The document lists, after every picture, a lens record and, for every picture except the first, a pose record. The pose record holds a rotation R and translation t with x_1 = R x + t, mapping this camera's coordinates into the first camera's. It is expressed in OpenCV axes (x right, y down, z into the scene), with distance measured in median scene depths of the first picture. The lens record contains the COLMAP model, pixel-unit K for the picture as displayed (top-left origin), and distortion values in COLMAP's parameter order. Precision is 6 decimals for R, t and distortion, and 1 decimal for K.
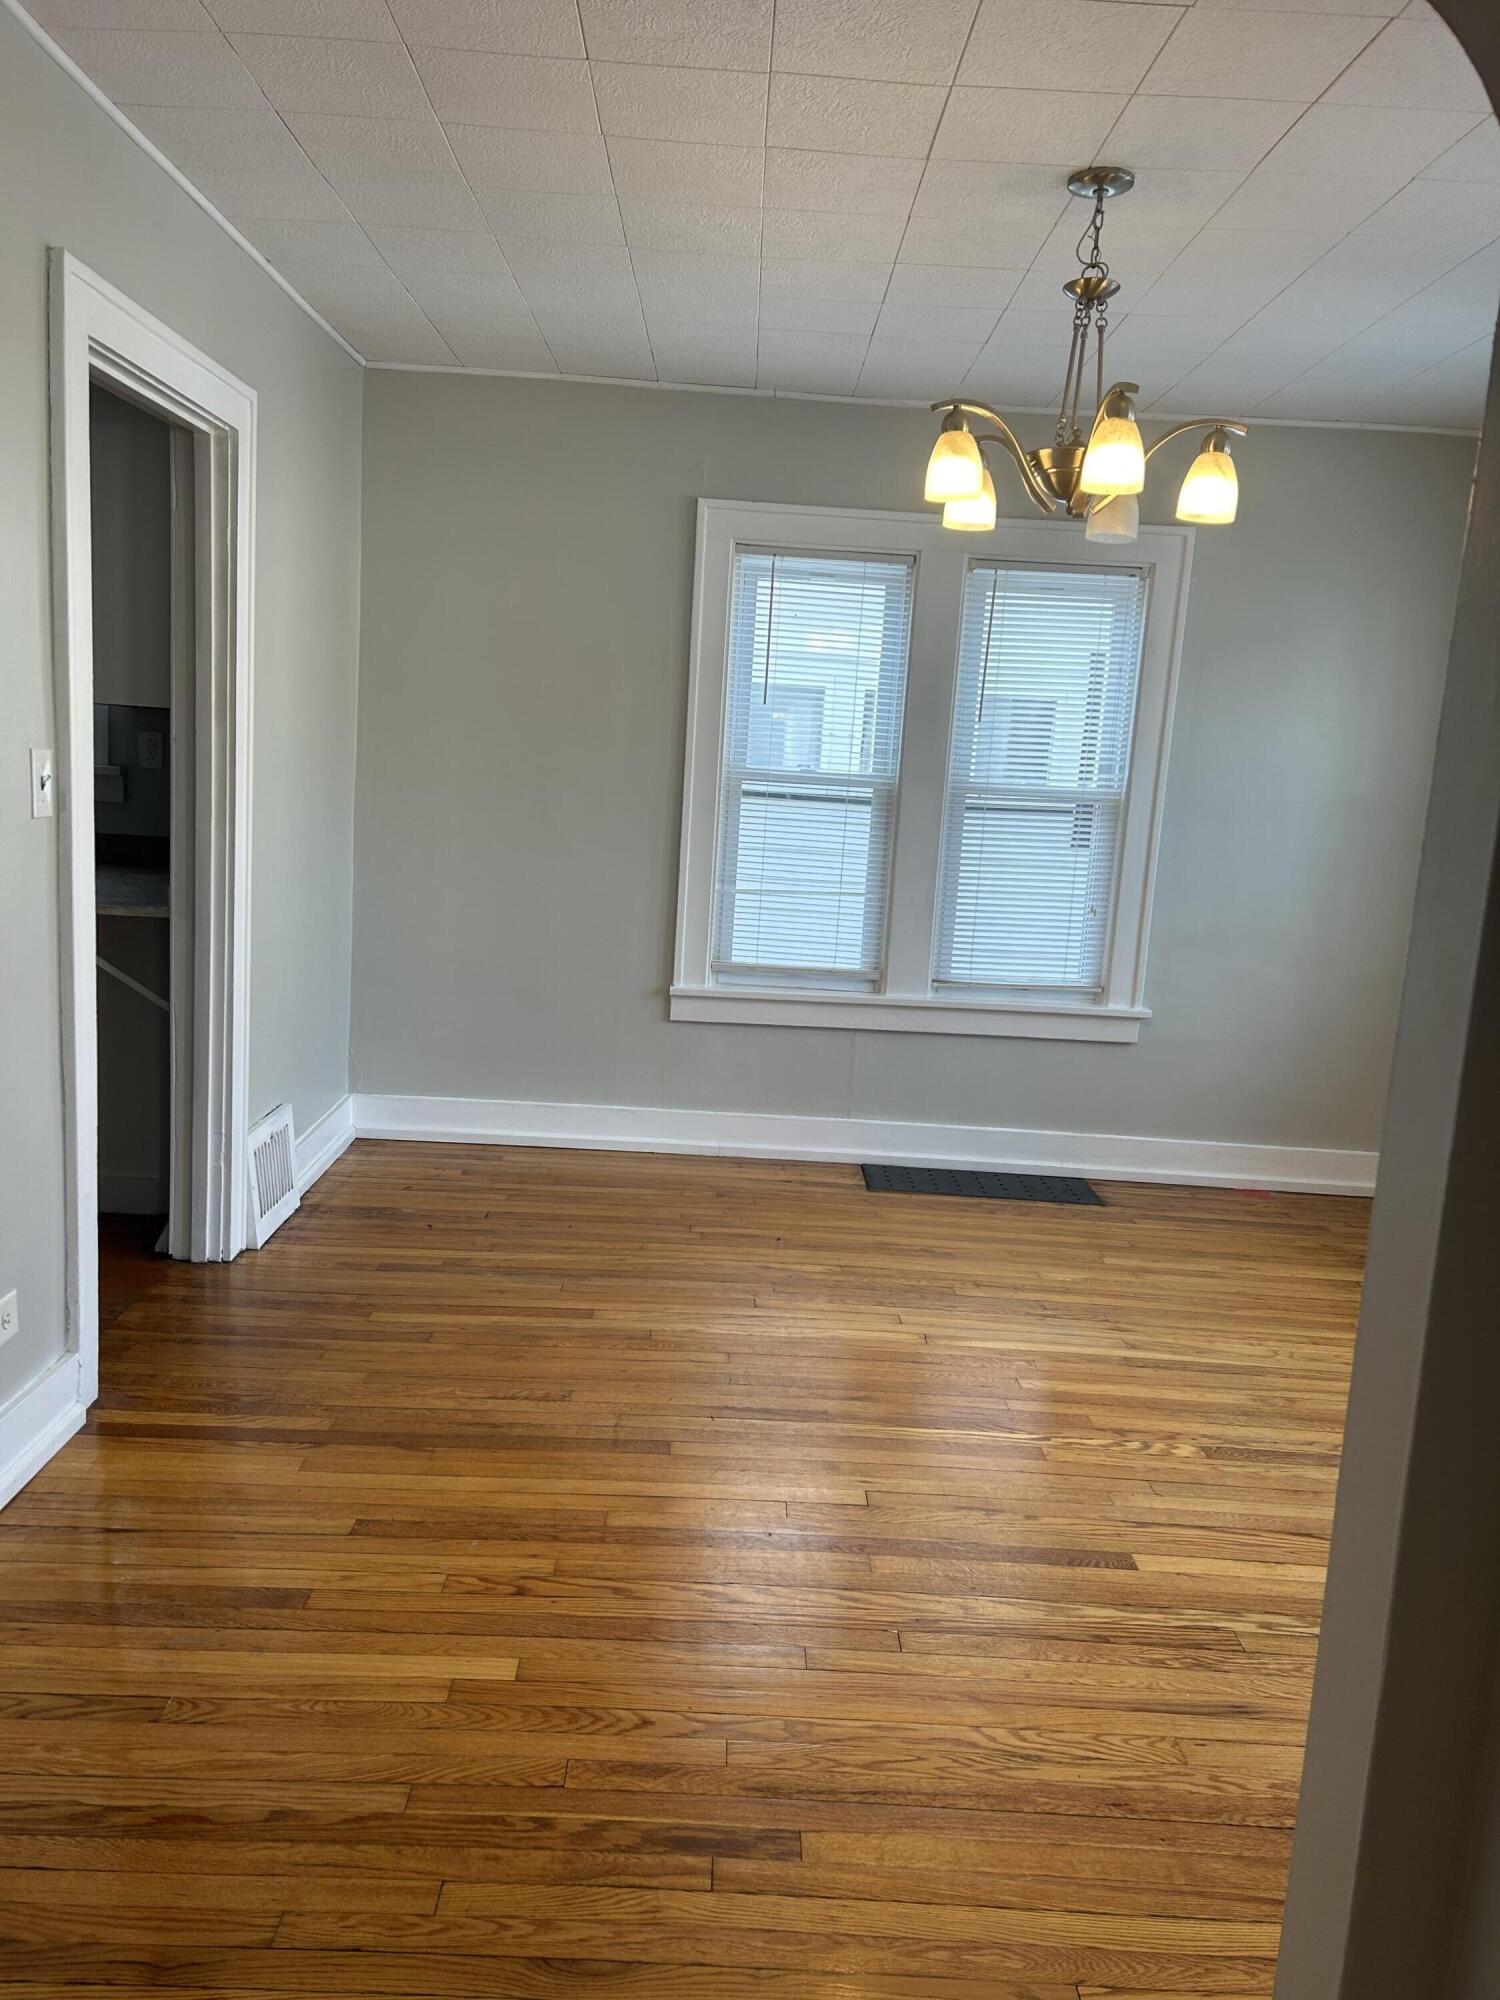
lens RADIAL K [[1530.7, 0, 750.0], [0, 1530.7, 1000.0], [0, 0, 1]] dist [0.050234, -0.050918]
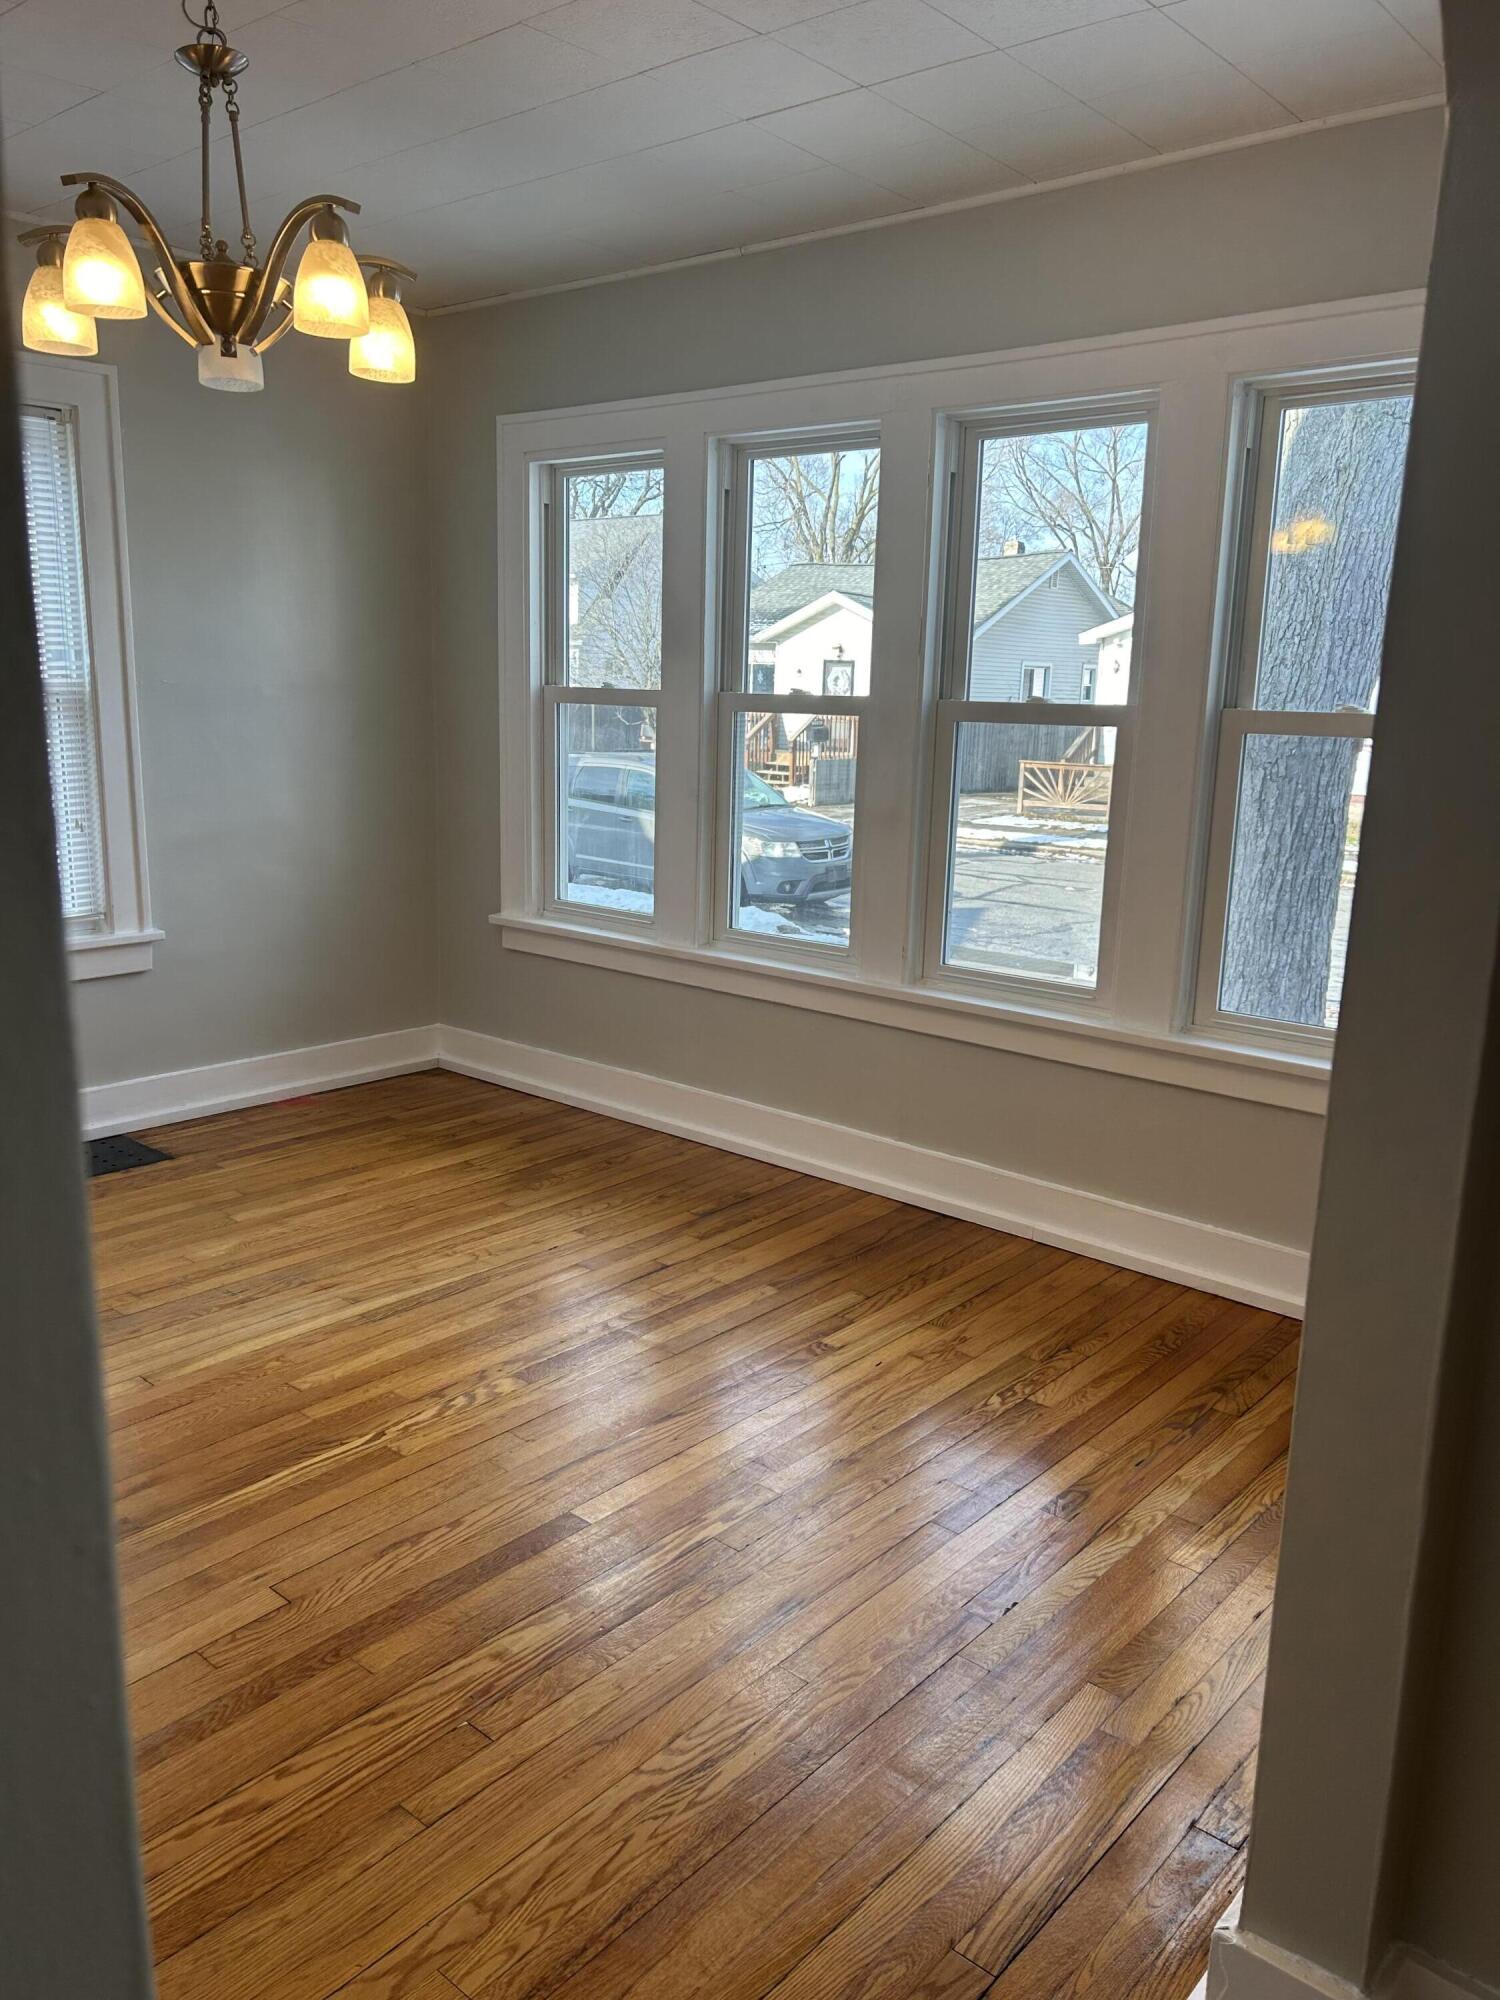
lens RADIAL K [[1506.5, 0, 807.4], [0, 1506.5, 1004.9], [0, 0, 1]] dist [0.057470, -0.056279]
pose [[0.654205, -0.203182, 0.728514, -0.197347], [0.133343, 0.979136, 0.153339, -0.050198], [-0.744470, -0.003173, 0.667649, 0.193254]]
